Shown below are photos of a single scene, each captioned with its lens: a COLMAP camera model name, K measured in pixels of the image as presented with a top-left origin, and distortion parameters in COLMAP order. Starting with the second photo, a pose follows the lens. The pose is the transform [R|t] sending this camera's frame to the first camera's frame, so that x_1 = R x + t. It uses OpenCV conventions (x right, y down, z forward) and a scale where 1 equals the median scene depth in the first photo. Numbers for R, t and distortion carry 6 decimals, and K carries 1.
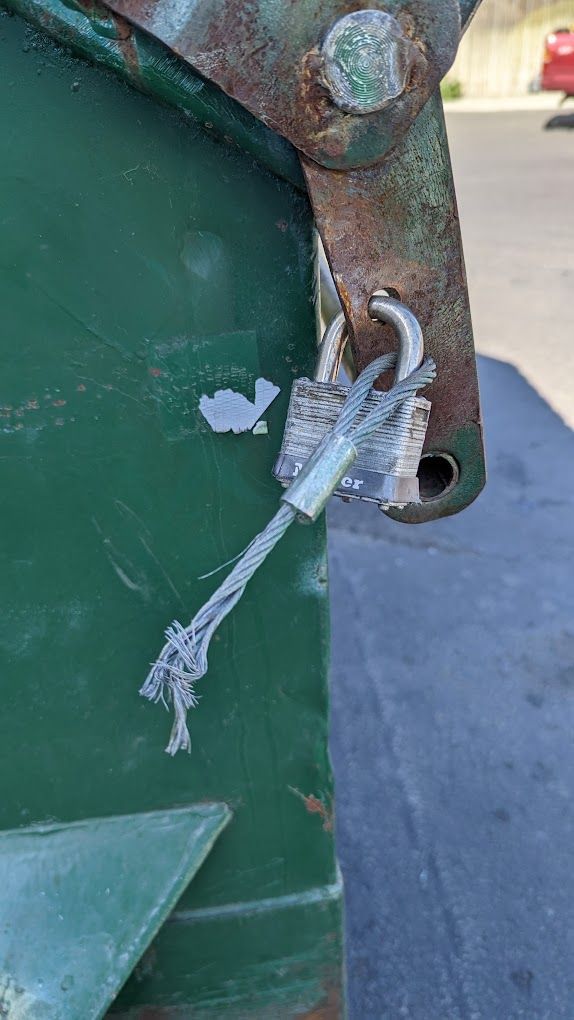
lens RADIAL K [[718.3, 0, 287.0], [0, 718.3, 510.0], [0, 0, 1]] dist [0.025790, 0.000768]
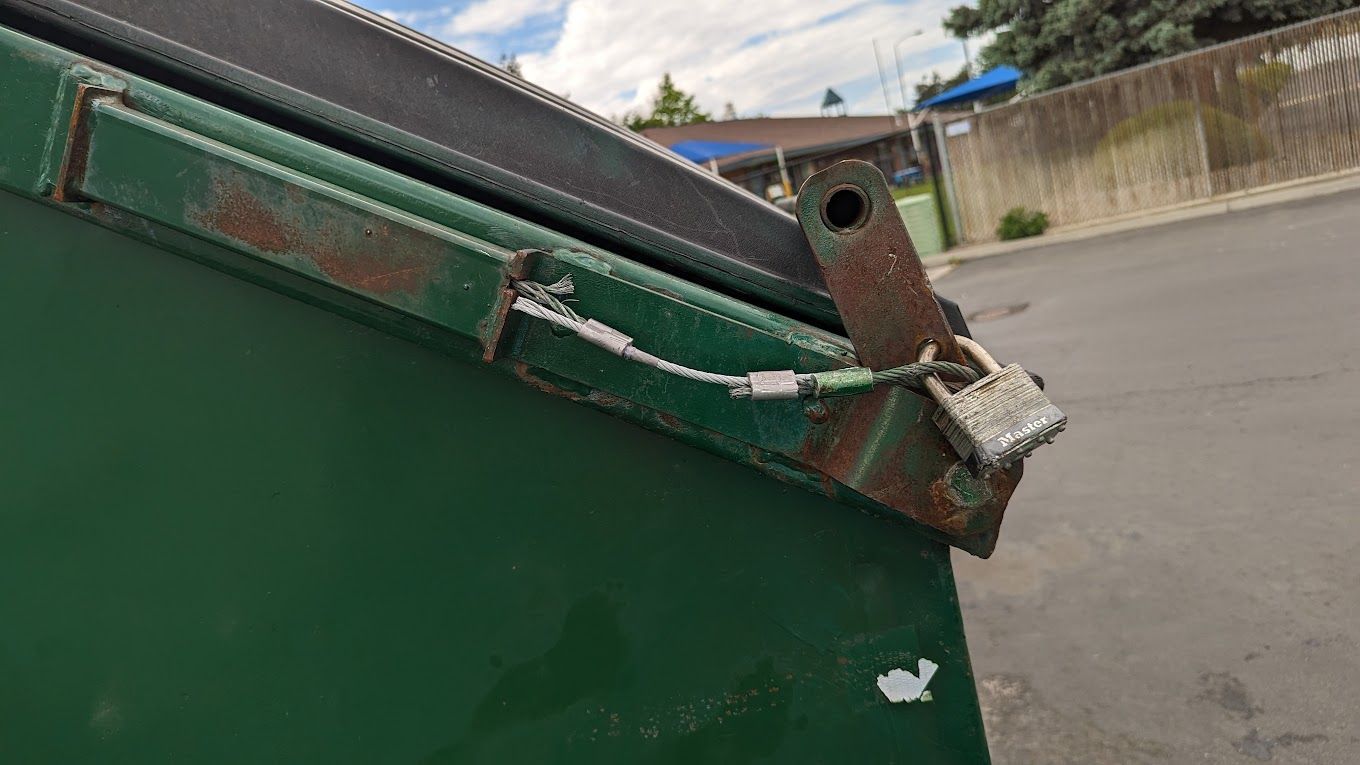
lens RADIAL K [[957.7, 0, 680.0], [0, 957.7, 382.5], [0, 0, 1]] dist [0.025790, 0.000768]
pose [[0.974693, -0.138047, -0.175833, -0.089613], [0.060269, 0.919700, -0.387969, 0.011836], [0.215271, 0.367553, 0.904745, -0.905088]]
